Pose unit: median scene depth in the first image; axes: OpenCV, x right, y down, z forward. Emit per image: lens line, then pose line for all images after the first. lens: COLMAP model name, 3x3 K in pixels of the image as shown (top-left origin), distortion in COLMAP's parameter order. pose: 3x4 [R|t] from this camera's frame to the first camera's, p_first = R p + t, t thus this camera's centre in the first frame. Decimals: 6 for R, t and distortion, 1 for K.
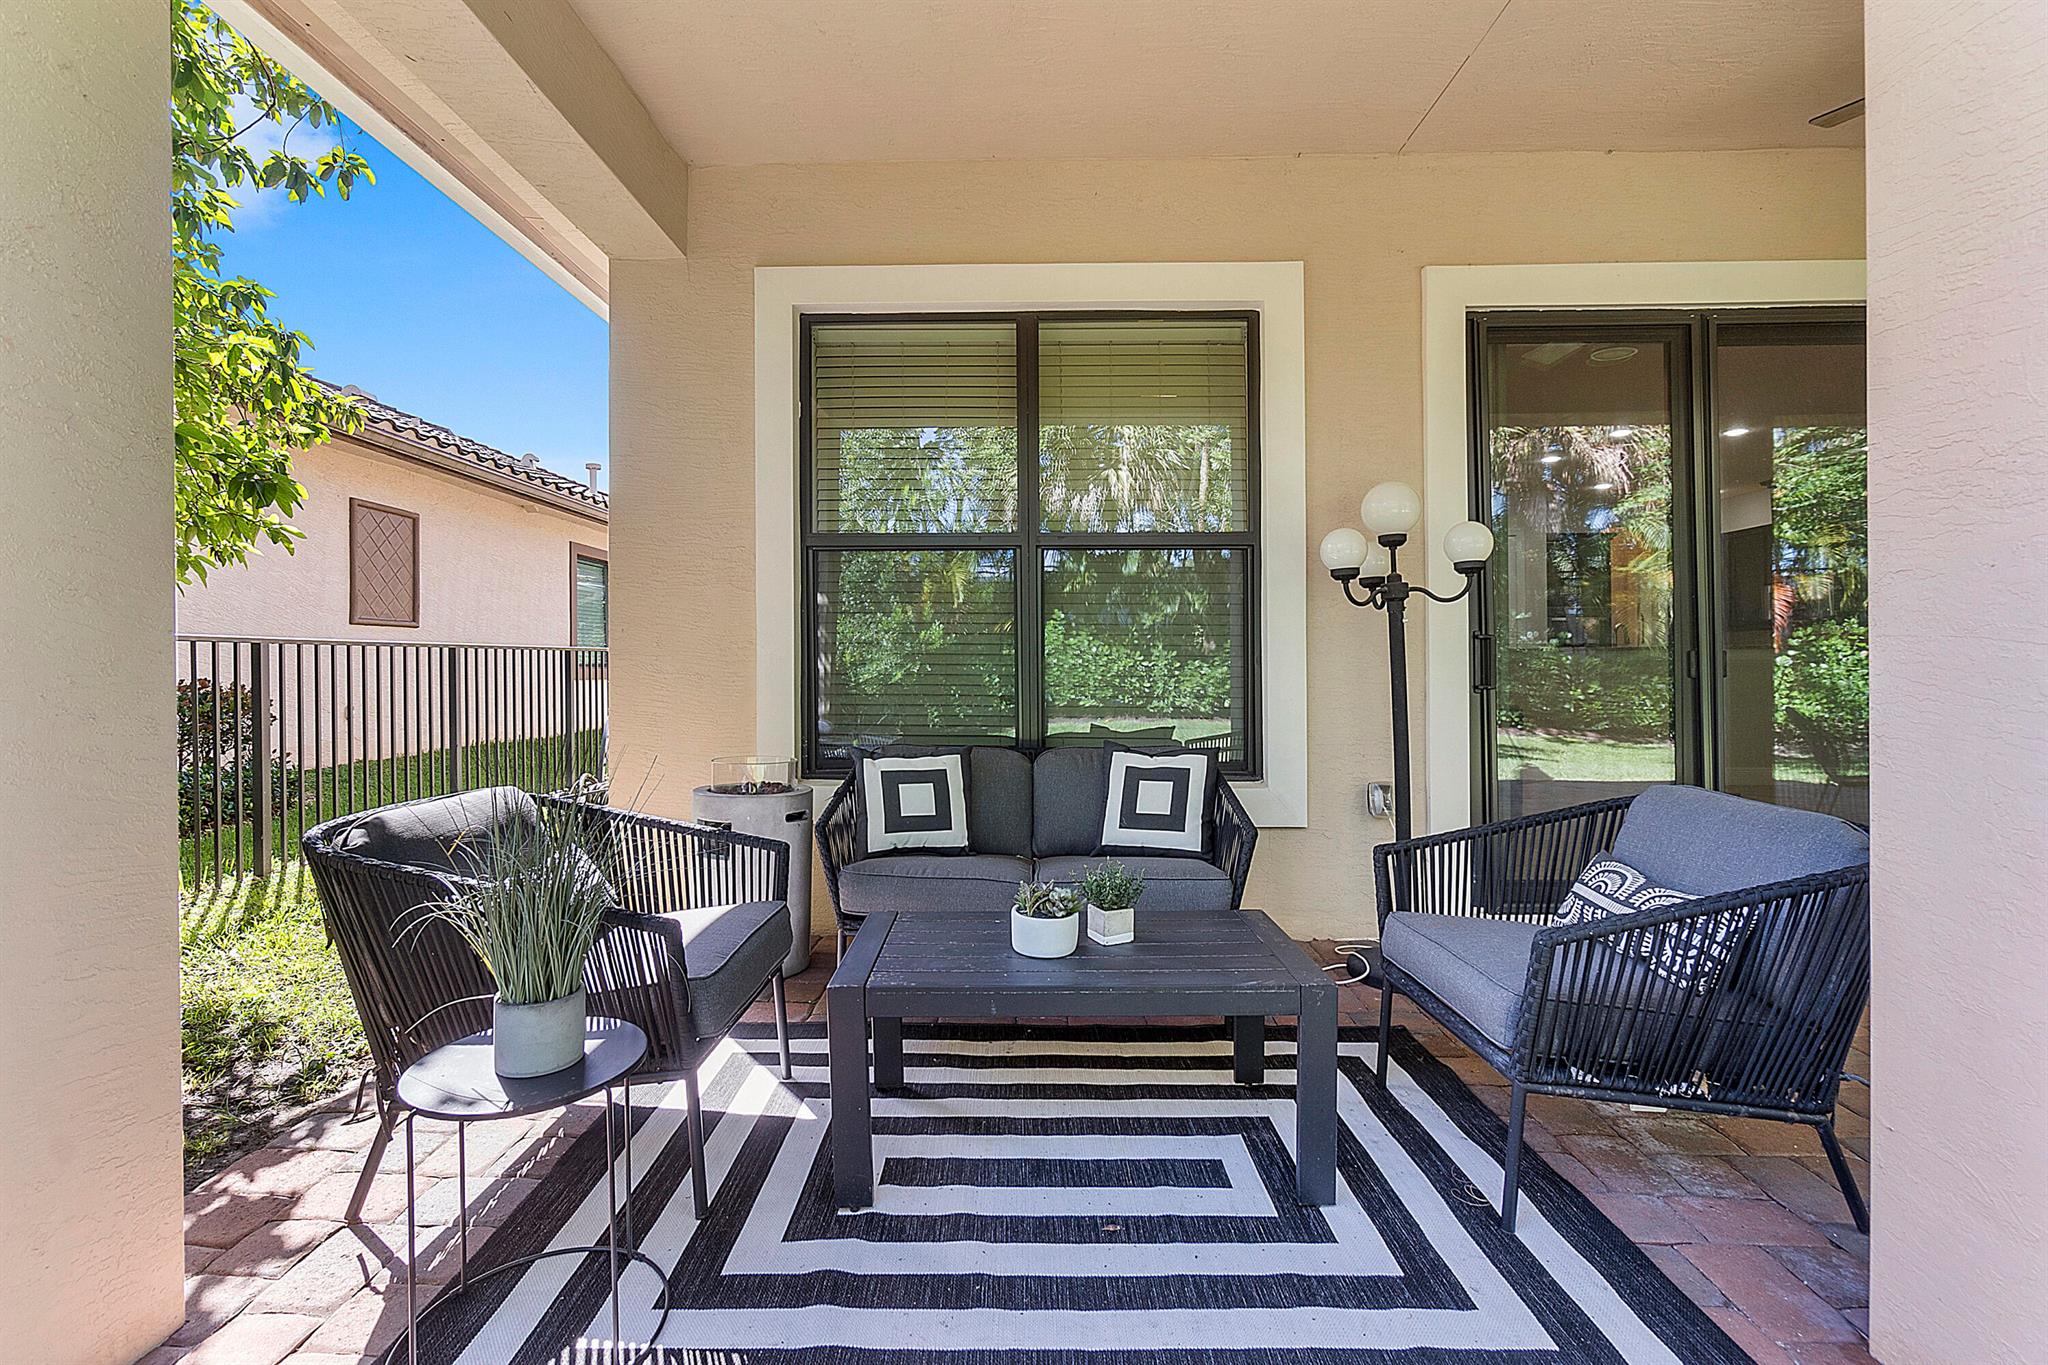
lens RADIAL K [[889.1, 0, 1007.8], [0, 889.1, 658.6], [0, 0, 1]] dist [-0.008118, 0.001904]
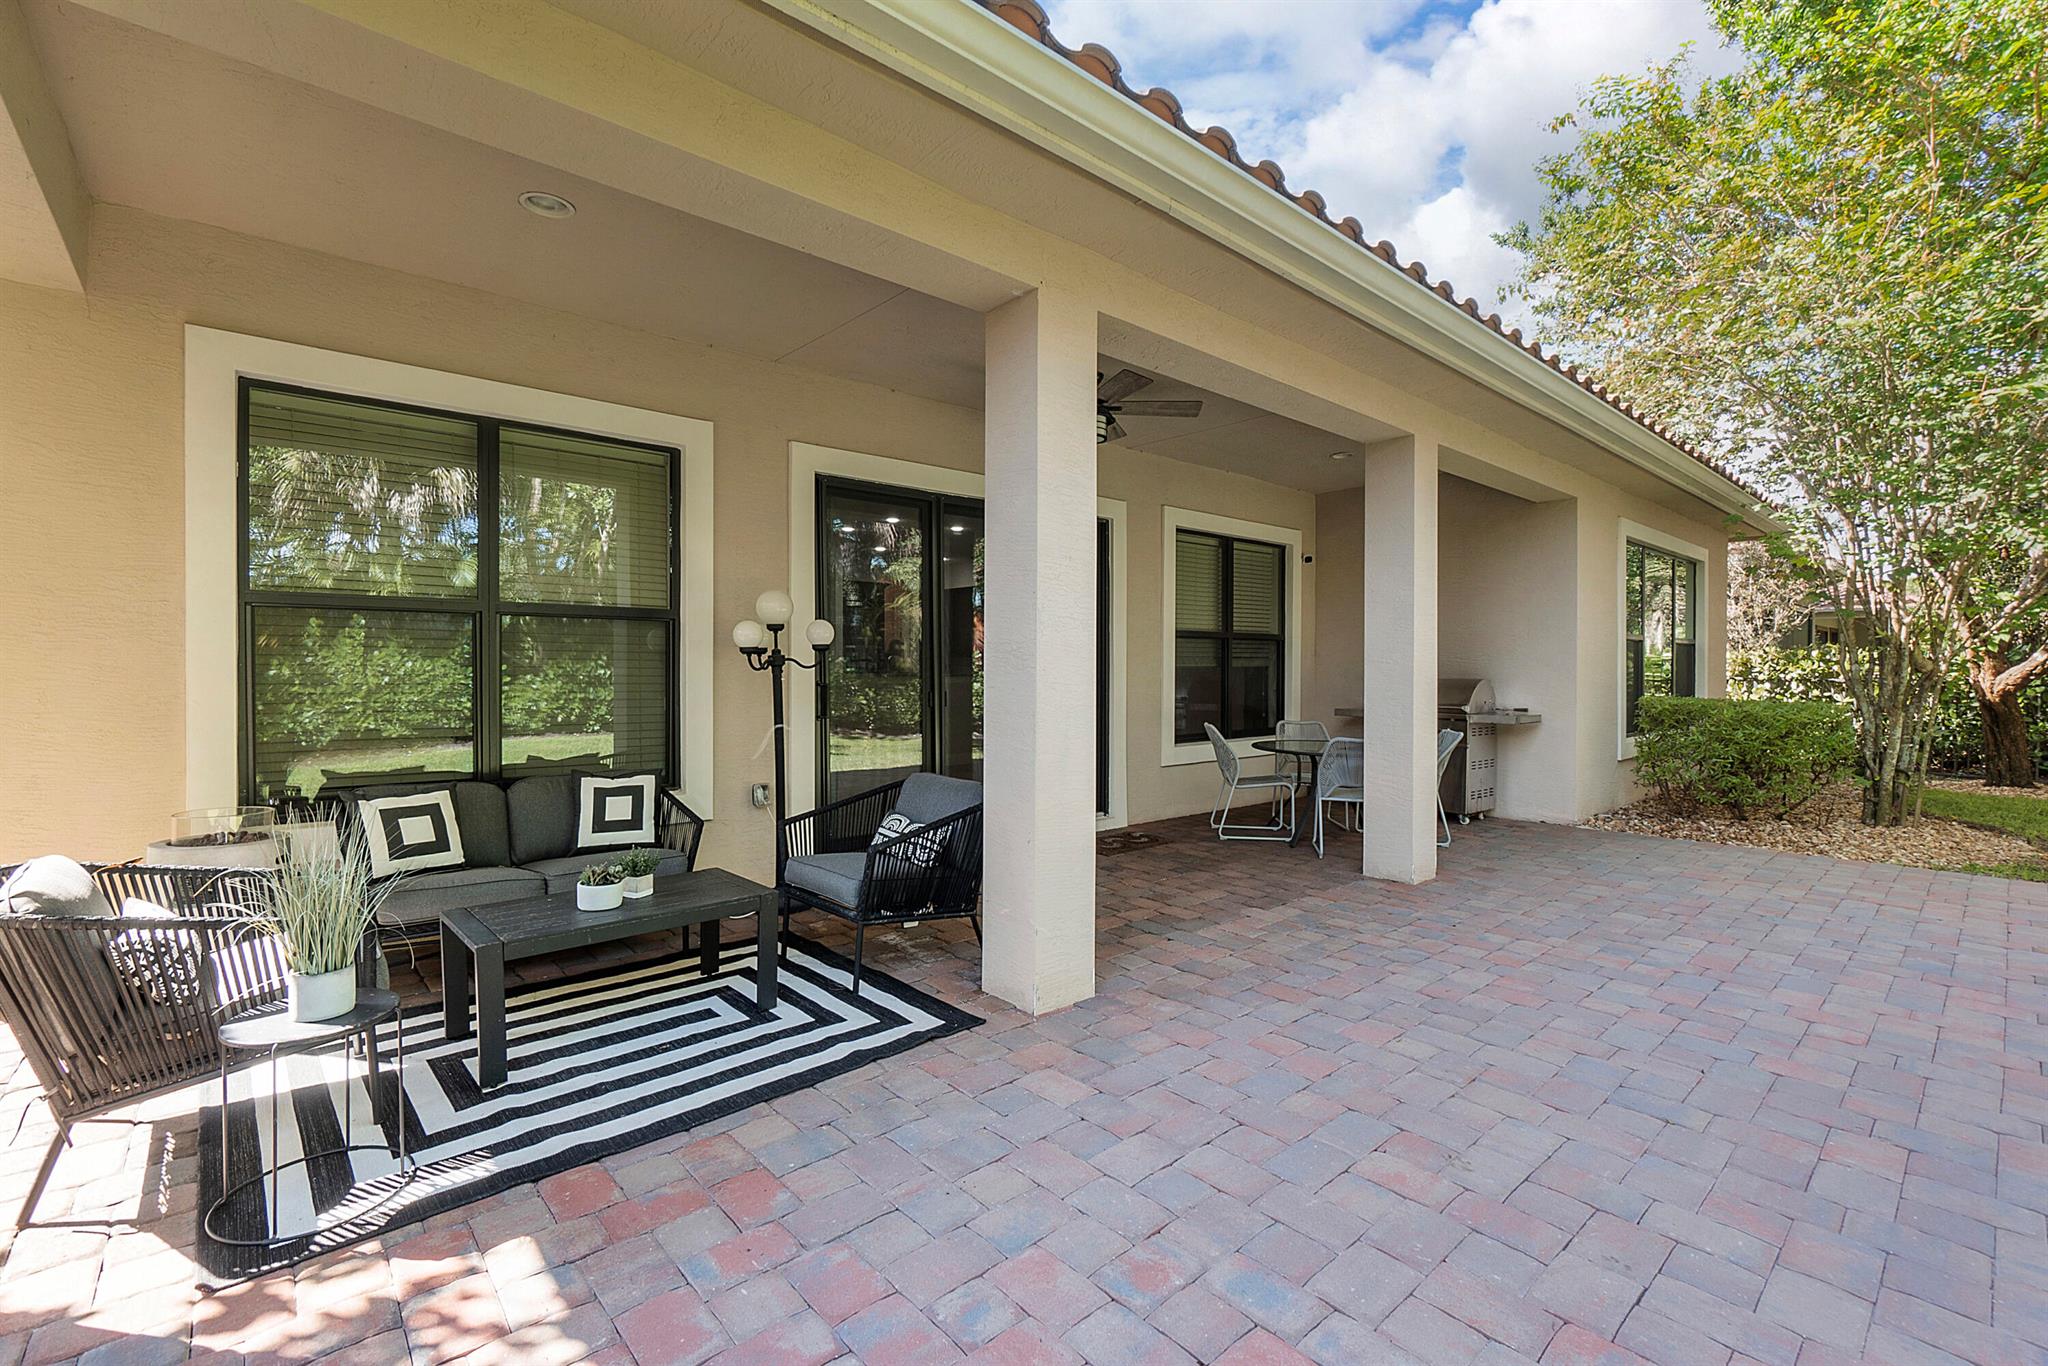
lens RADIAL K [[889.1, 0, 1021.0], [0, 889.1, 678.0], [0, 0, 1]] dist [-0.008118, 0.001904]
pose [[0.727744, -0.002783, 0.685843, -0.330029], [-0.009934, 0.999844, 0.014598, -0.073980], [-0.685777, -0.017437, 0.727603, -0.438841]]
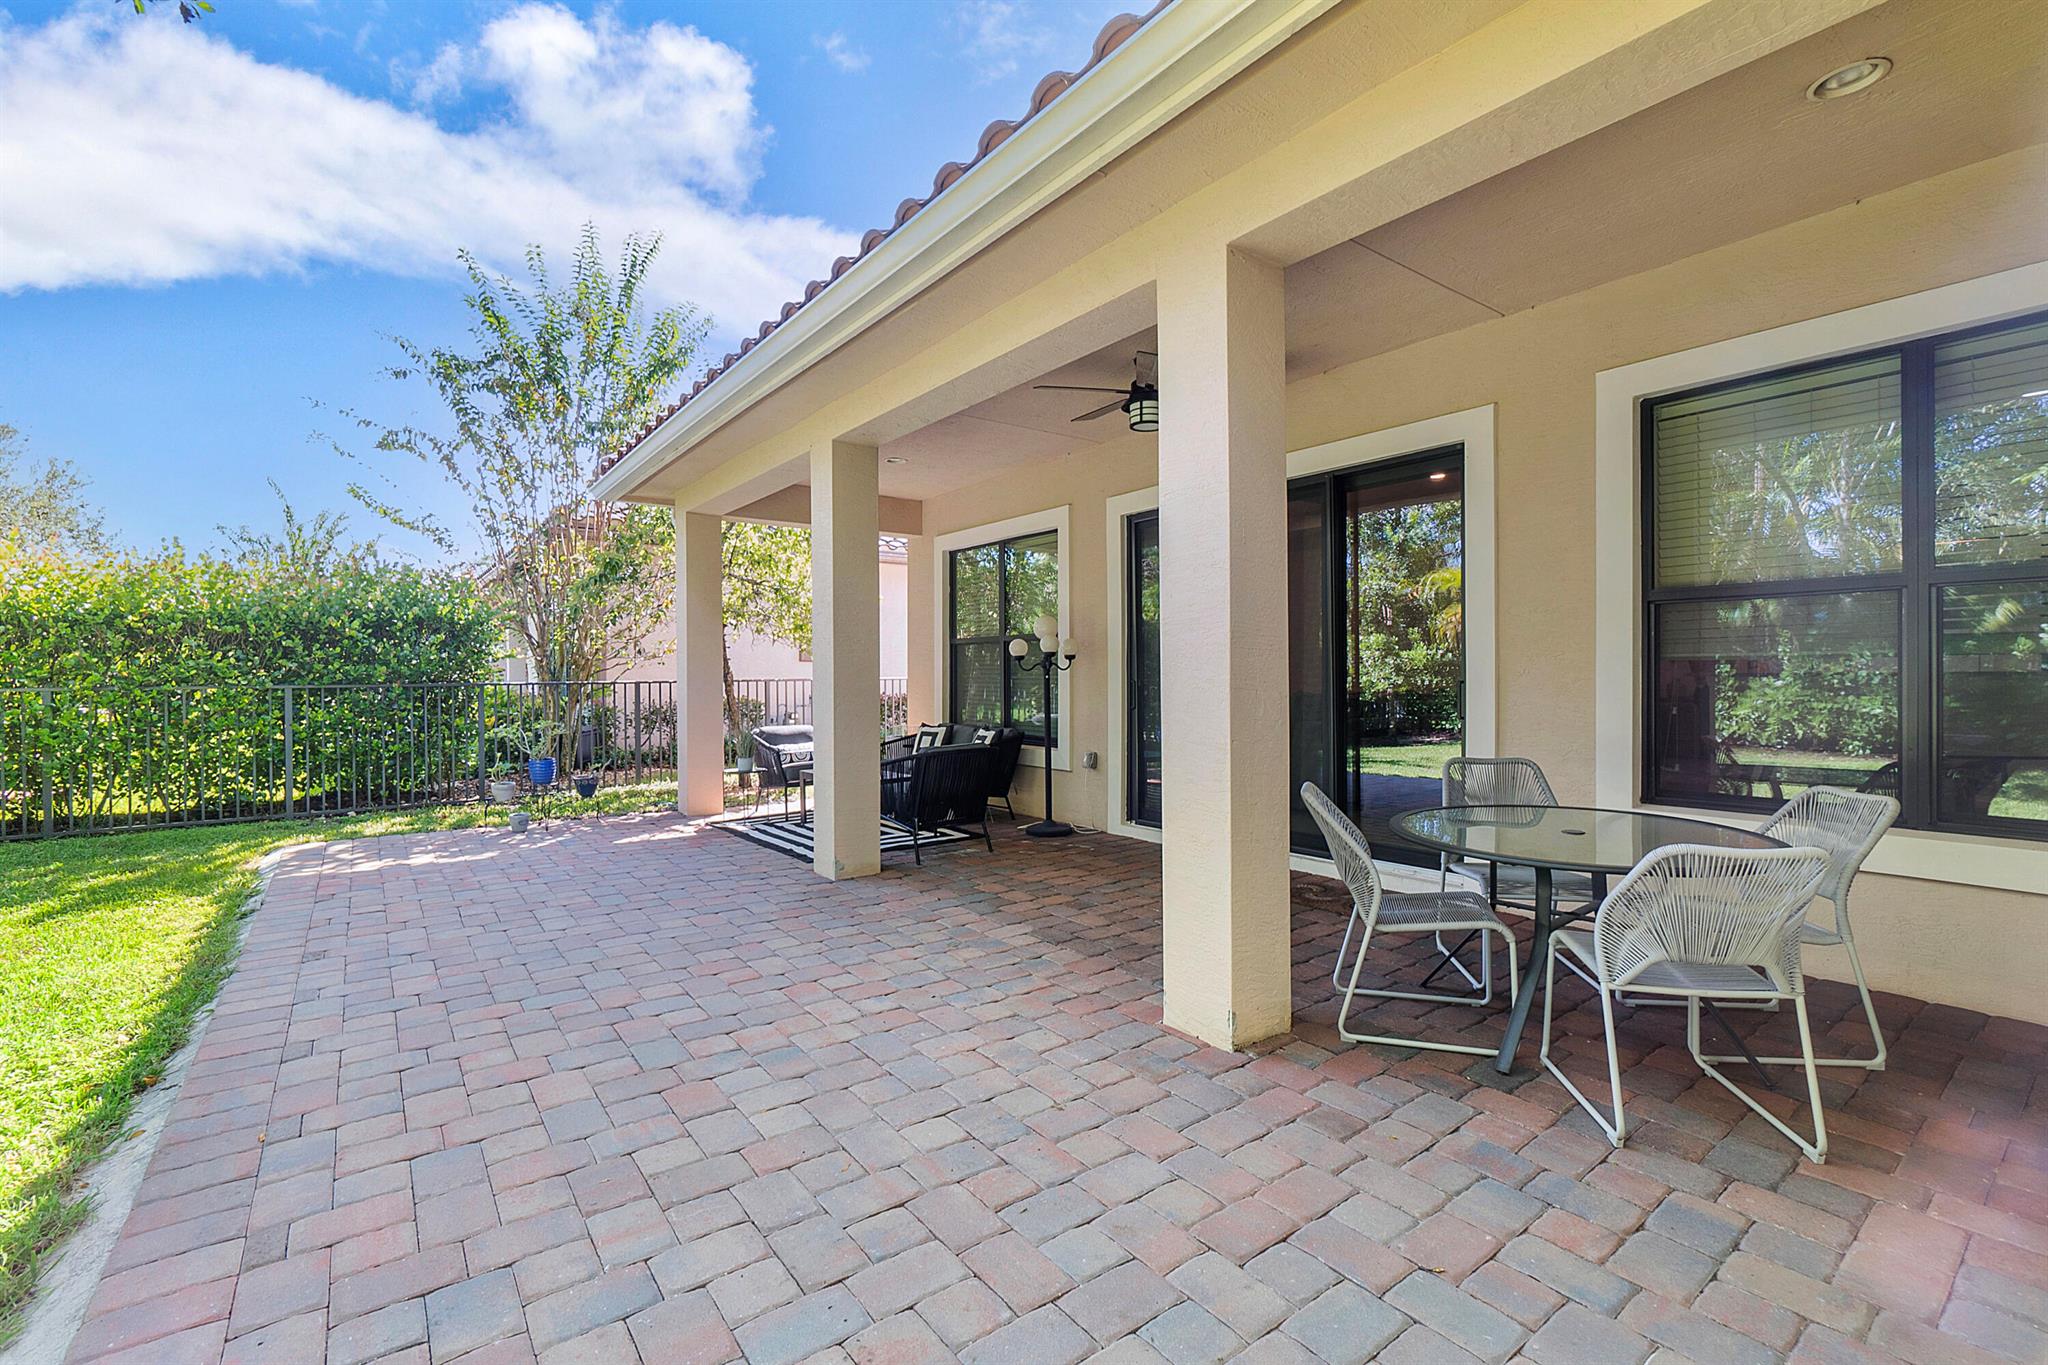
lens RADIAL K [[889.1, 0, 1017.6], [0, 889.1, 687.1], [0, 0, 1]] dist [-0.008118, 0.001904]
pose [[0.609105, -0.002519, -0.793086, 1.116513], [0.029949, 0.999355, 0.019827, -0.071840], [0.792524, -0.035829, 0.608787, -0.456942]]
